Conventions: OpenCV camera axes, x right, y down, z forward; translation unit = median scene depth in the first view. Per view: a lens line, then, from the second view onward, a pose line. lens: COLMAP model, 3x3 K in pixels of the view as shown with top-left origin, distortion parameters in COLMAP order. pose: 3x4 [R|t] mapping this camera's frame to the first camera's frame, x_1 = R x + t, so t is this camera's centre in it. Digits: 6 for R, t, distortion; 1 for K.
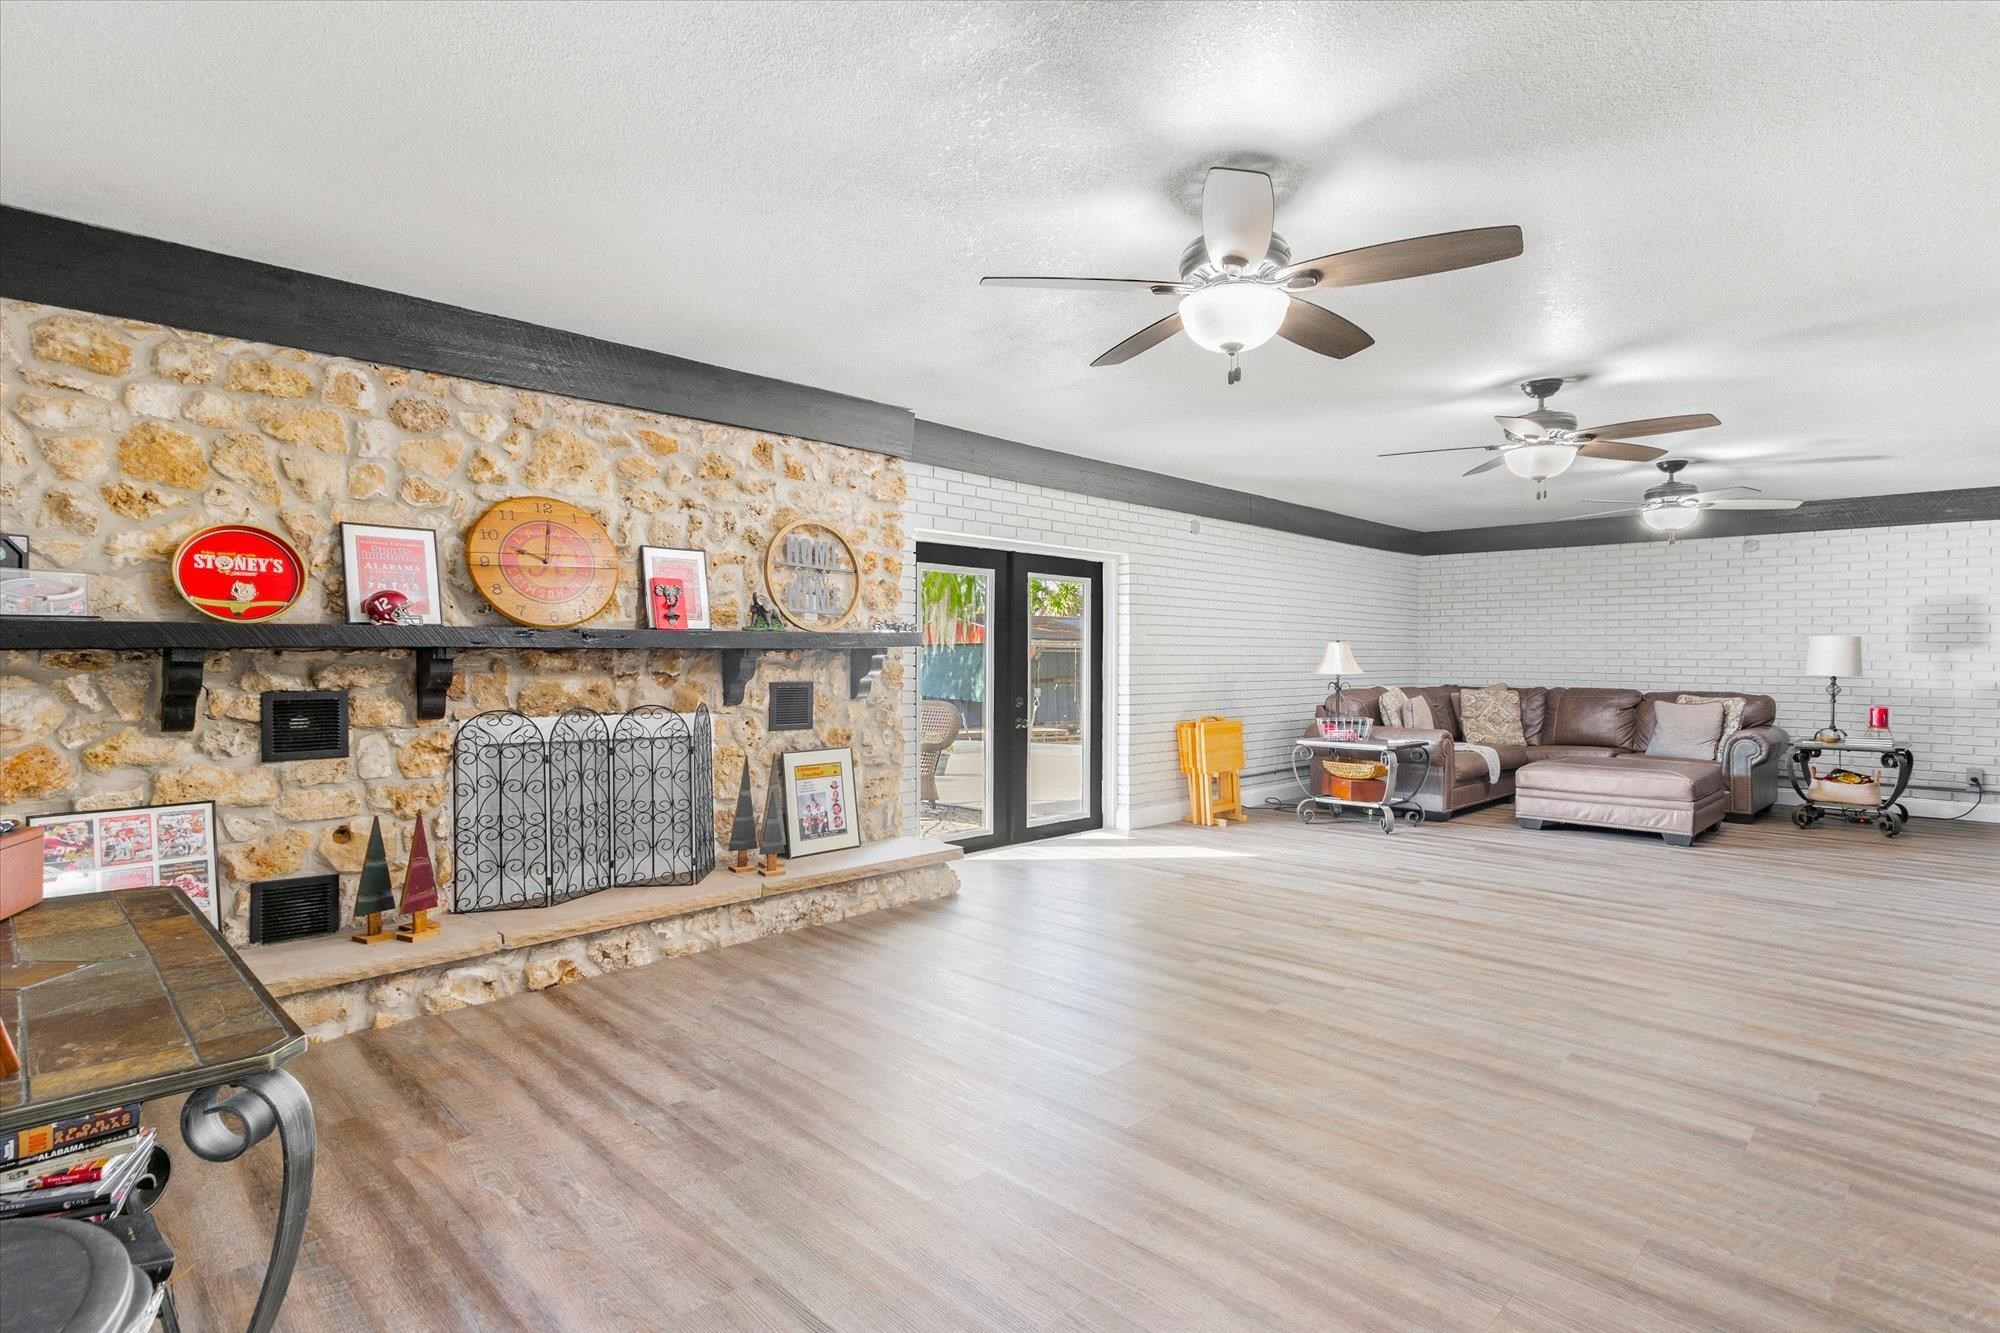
lens RADIAL K [[990.4, 0, 1002.9], [0, 990.4, 665.6], [0, 0, 1]] dist [0.002325, -0.000028]
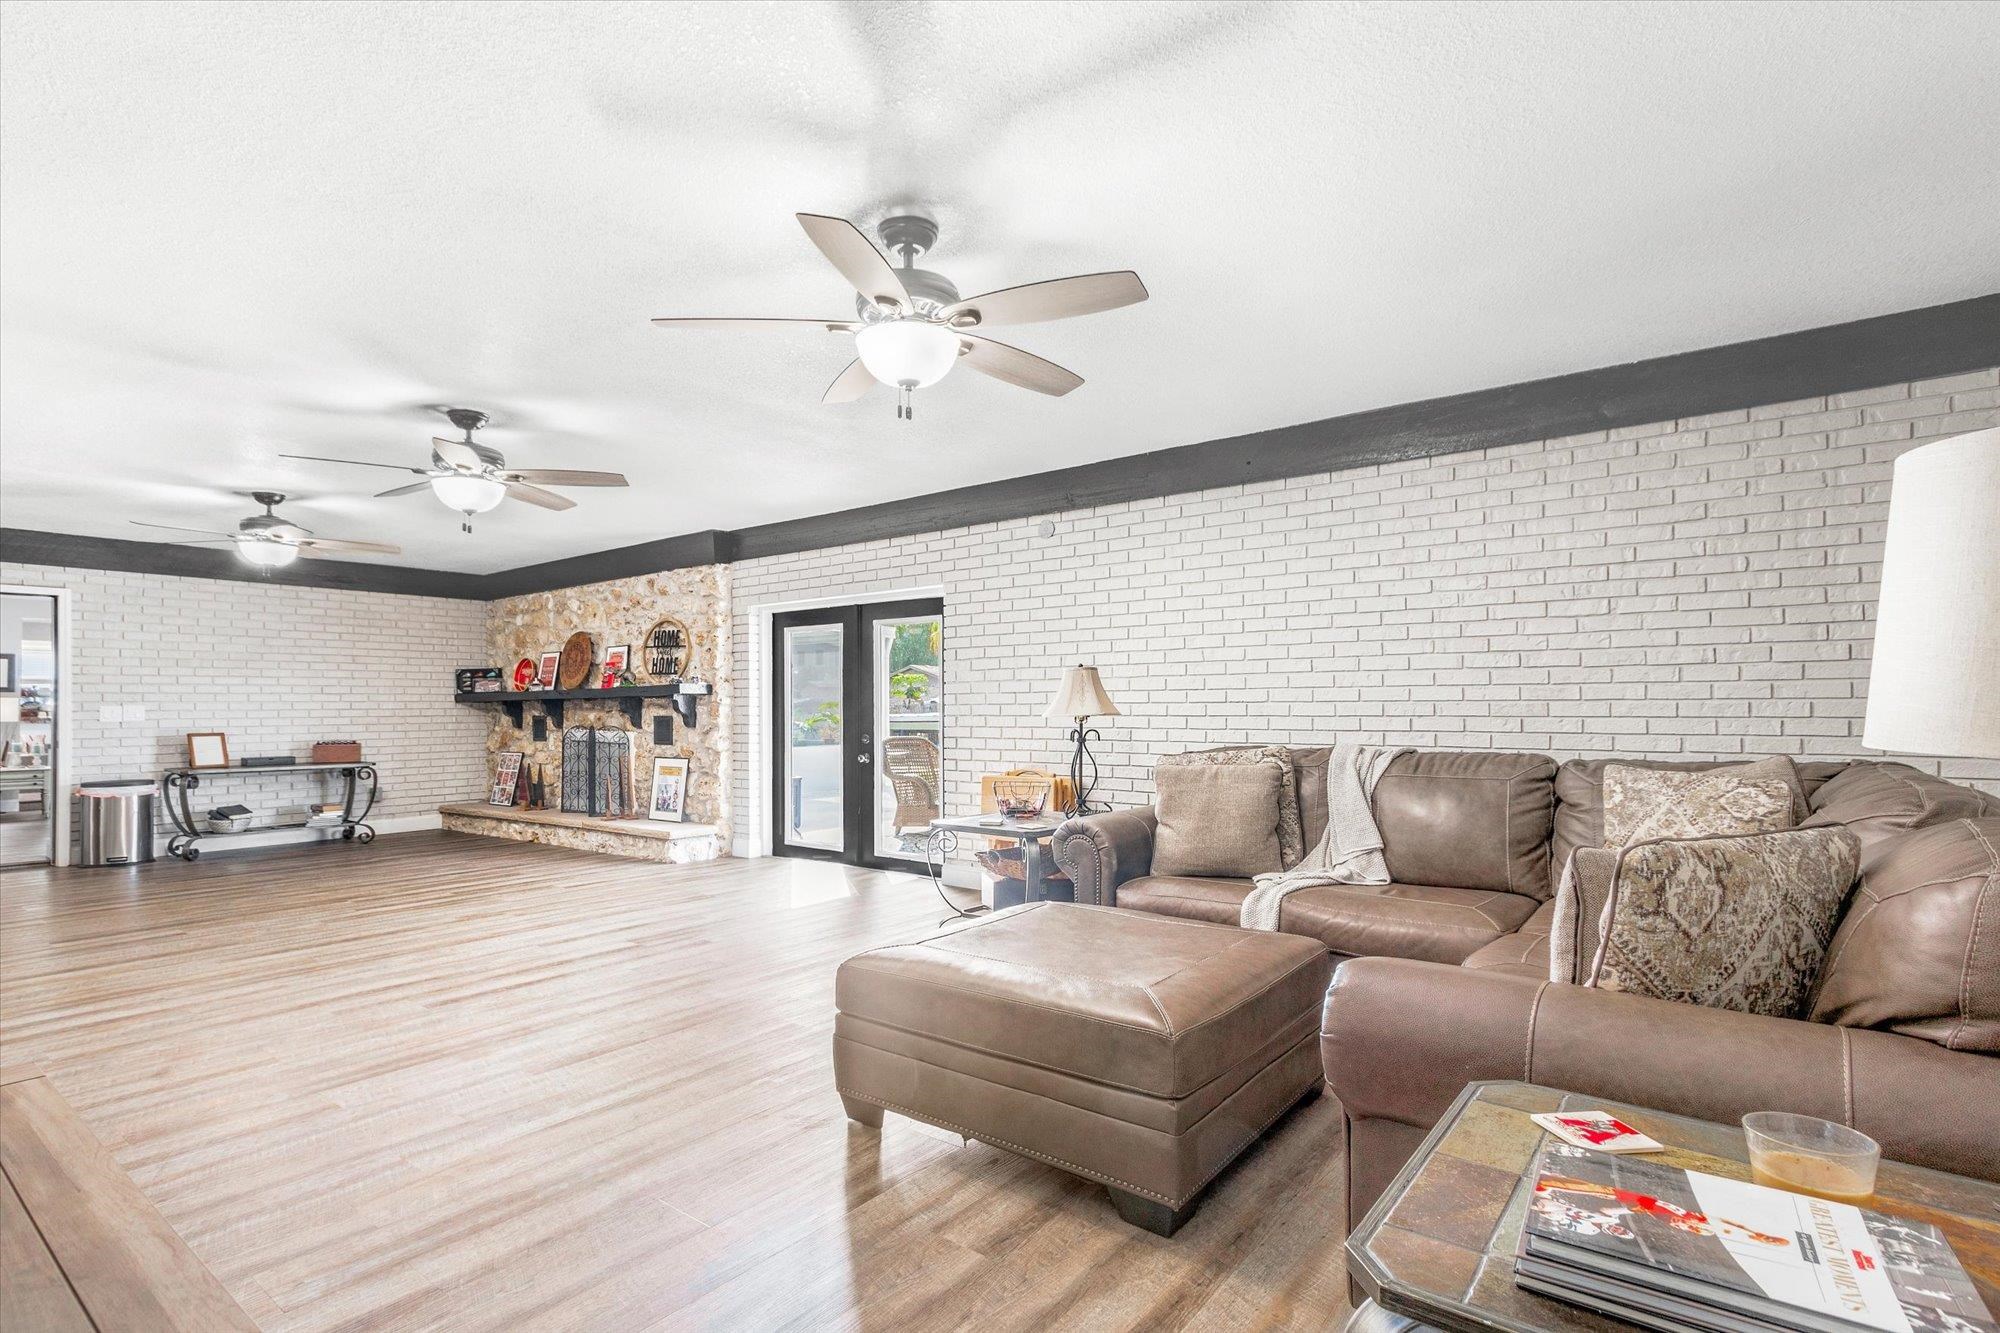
lens RADIAL K [[990.4, 0, 1003.0], [0, 990.4, 679.9], [0, 0, 1]] dist [0.002325, -0.000028]
pose [[0.128265, -0.028021, -0.991344, 1.526445], [0.004870, 0.999607, -0.027625, 0.004272], [0.991728, -0.001284, 0.128351, 1.352549]]
